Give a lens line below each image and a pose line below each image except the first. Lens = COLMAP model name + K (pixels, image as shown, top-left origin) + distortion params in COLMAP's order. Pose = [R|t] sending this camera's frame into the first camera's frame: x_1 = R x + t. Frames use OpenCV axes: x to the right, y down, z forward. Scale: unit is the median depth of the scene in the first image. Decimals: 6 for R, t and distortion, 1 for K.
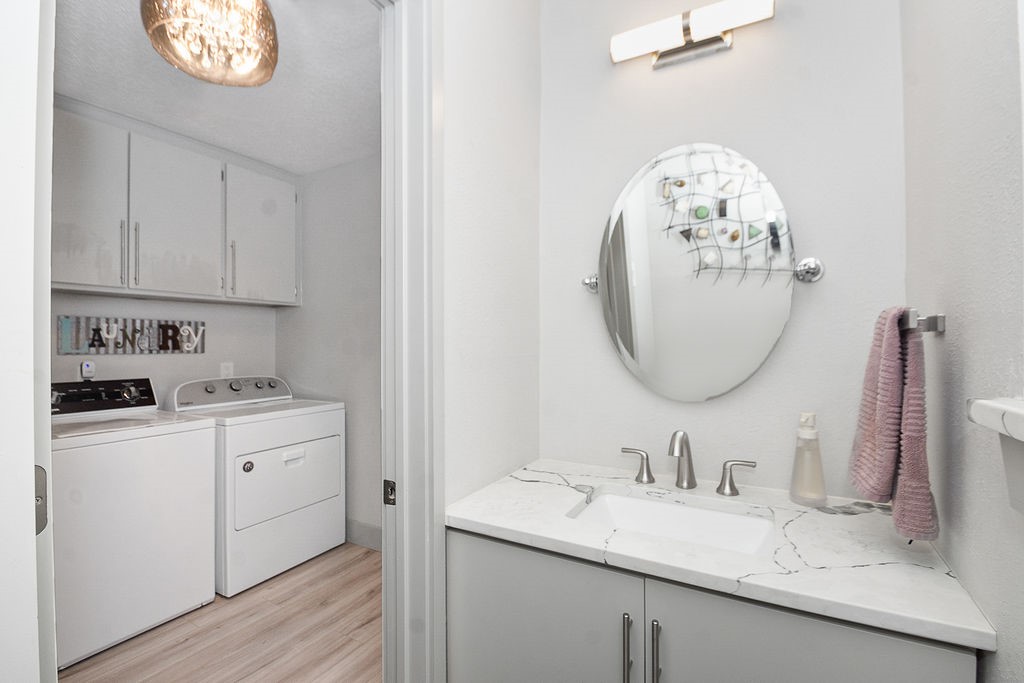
lens RADIAL K [[459.4, 0, 500.8], [0, 459.4, 352.7], [0, 0, 1]] dist [0.001413, -0.012432]
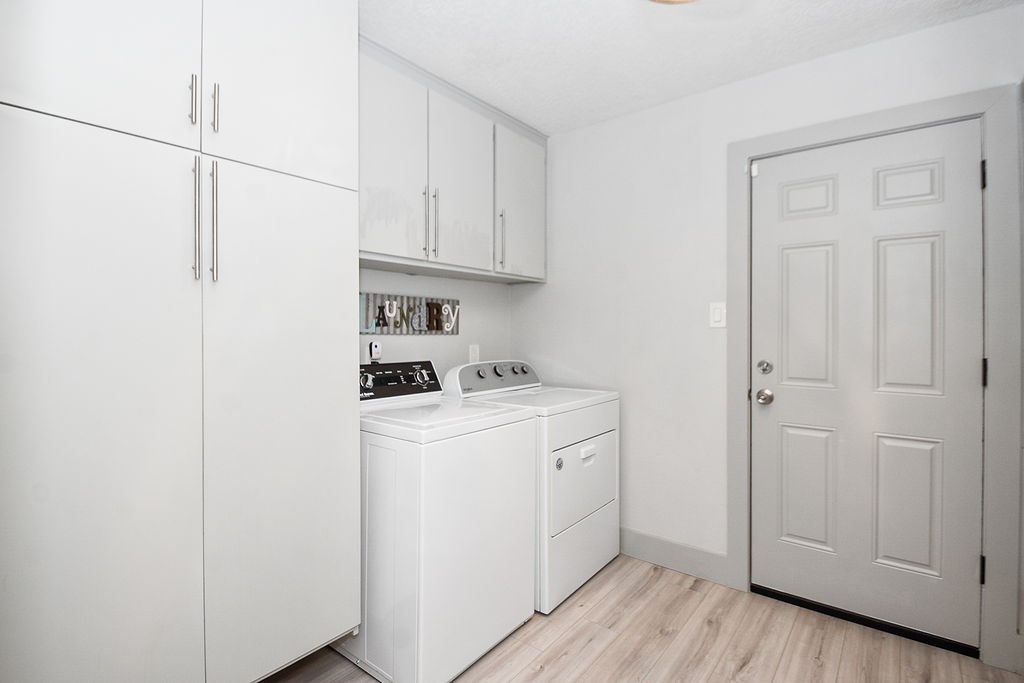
lens RADIAL K [[490.0, 0, 499.0], [0, 490.0, 341.2], [0, 0, 1]] dist [-0.004810, -0.001798]
pose [[0.985565, 0.004367, -0.169244, -0.463313], [-0.004206, 0.999990, 0.001311, 0.014585], [0.169248, -0.000581, 0.985573, 0.063162]]
